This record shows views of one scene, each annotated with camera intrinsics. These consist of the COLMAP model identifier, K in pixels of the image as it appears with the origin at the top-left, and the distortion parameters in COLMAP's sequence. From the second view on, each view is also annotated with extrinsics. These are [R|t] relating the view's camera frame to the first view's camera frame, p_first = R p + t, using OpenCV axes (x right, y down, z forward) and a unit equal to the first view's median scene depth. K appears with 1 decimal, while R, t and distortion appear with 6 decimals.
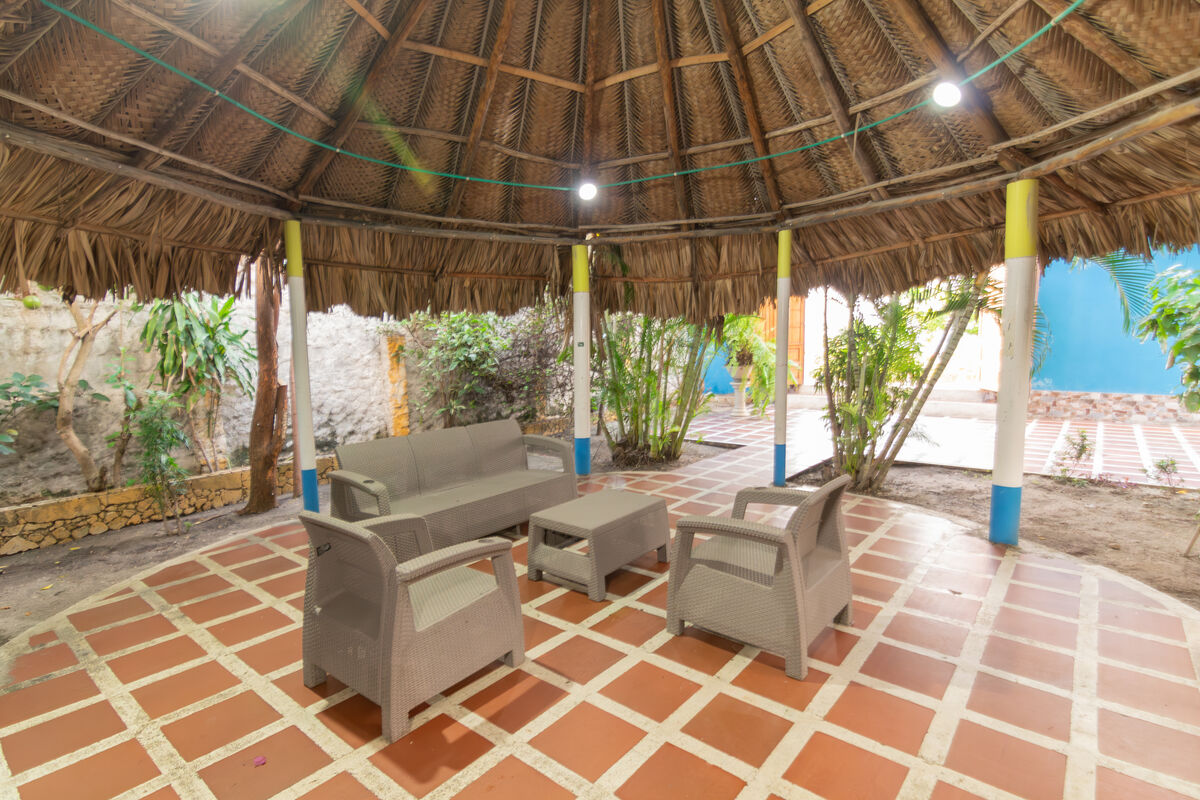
lens RADIAL K [[601.6, 0, 598.4], [0, 601.6, 401.9], [0, 0, 1]] dist [0.001740, 0.000129]
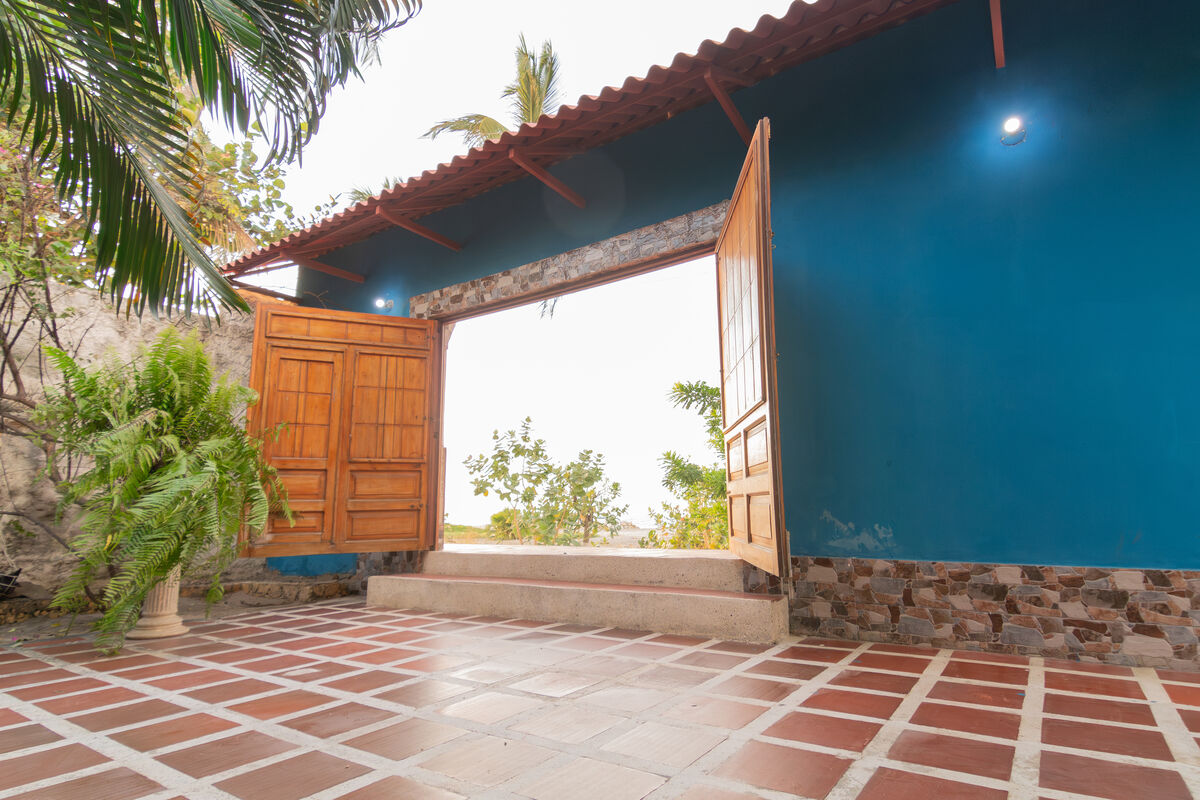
lens RADIAL K [[628.9, 0, 602.2], [0, 628.9, 400.7], [0, 0, 1]] dist [-0.000261, -0.000431]
pose [[0.995779, 0.029628, 0.086867, 0.554980], [-0.003529, 0.958122, -0.286339, -0.001639], [-0.091712, 0.284824, 0.954182, 0.644692]]
